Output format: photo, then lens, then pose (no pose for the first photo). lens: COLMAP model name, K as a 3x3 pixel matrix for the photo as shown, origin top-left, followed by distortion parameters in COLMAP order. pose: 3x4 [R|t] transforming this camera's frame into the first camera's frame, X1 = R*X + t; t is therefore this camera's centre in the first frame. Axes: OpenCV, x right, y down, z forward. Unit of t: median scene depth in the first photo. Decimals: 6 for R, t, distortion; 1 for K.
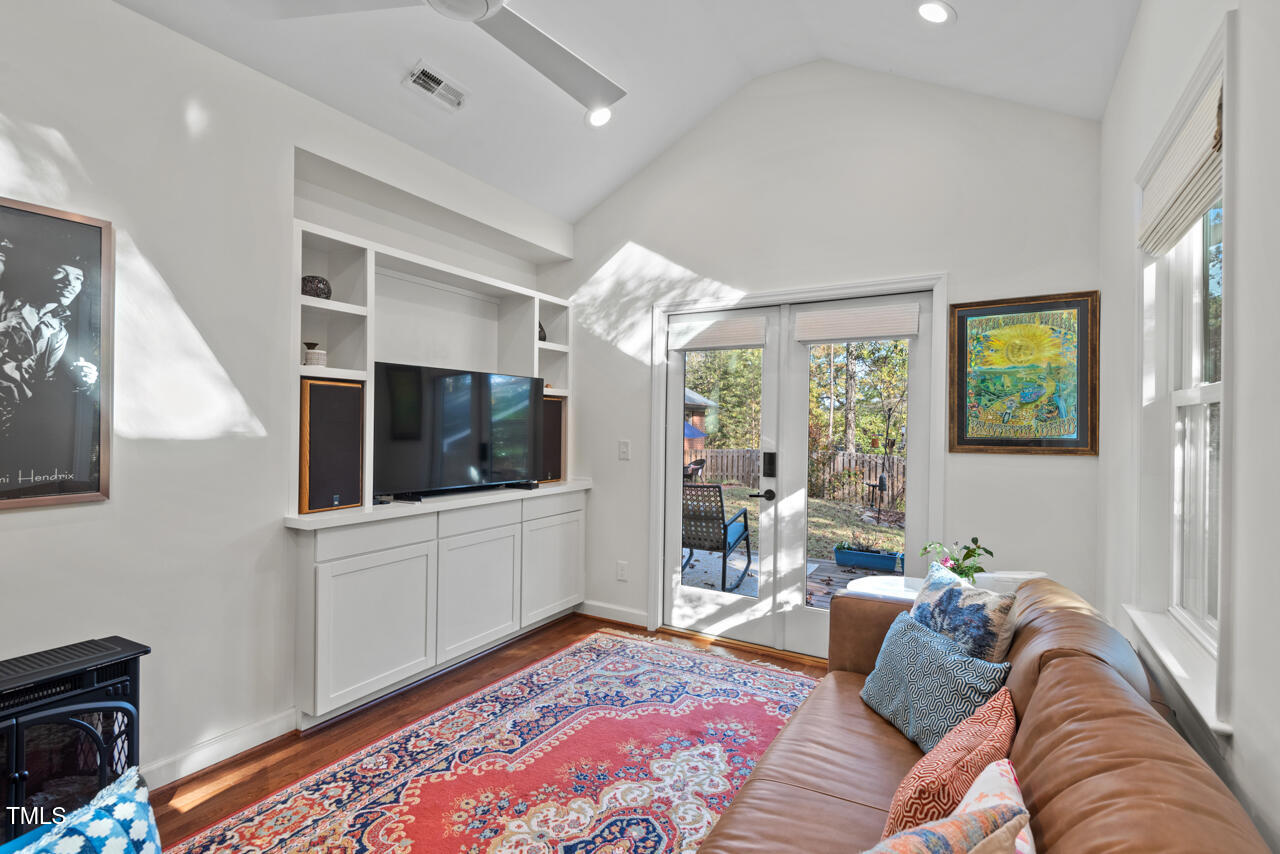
lens RADIAL K [[601.9, 0, 605.4], [0, 601.9, 436.4], [0, 0, 1]] dist [0.003603, -0.006605]
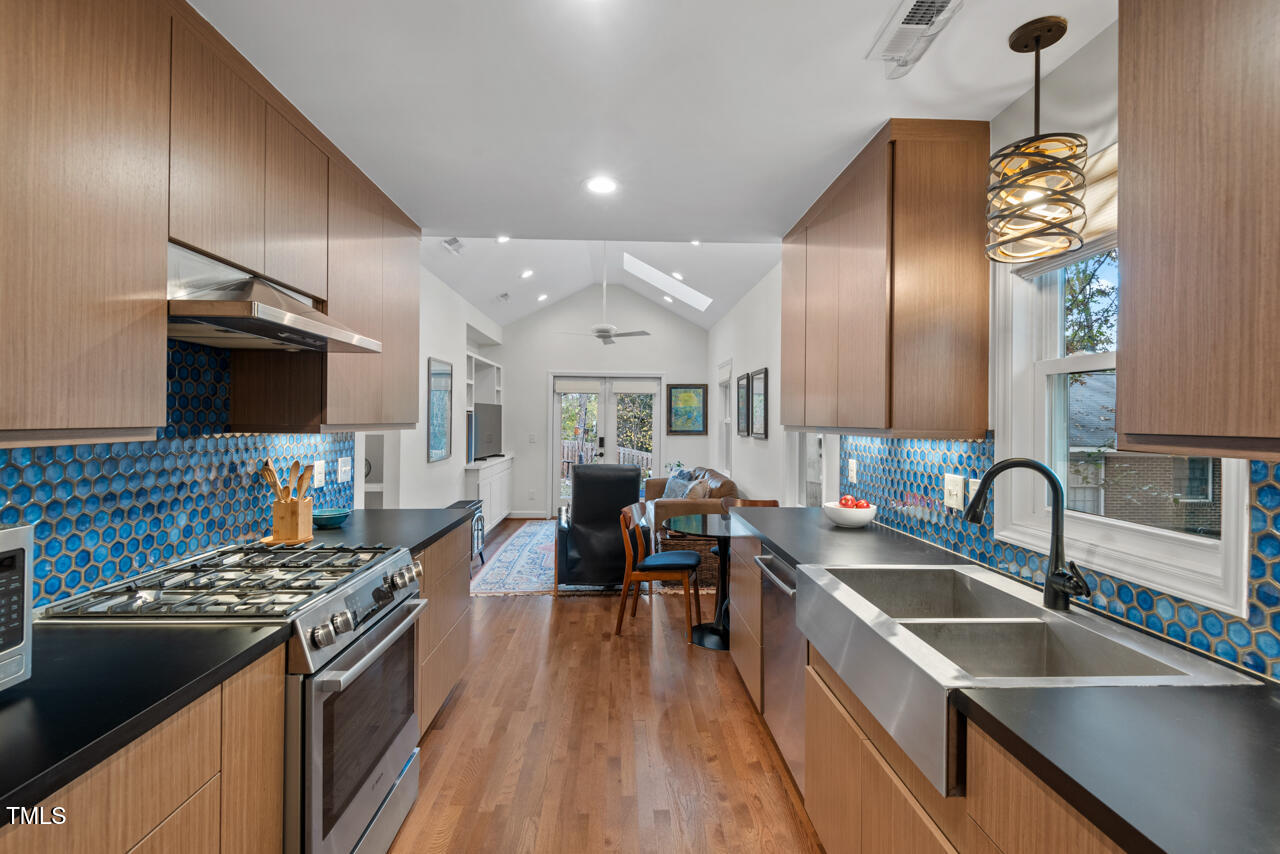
lens RADIAL K [[601.9, 0, 637.3], [0, 601.9, 424.8], [0, 0, 1]] dist [0.003603, -0.006605]
pose [[0.843506, -0.012085, 0.536983, -0.990035], [0.012105, 0.999921, 0.003488, -0.033439], [-0.536983, 0.003558, 0.843586, -1.220335]]
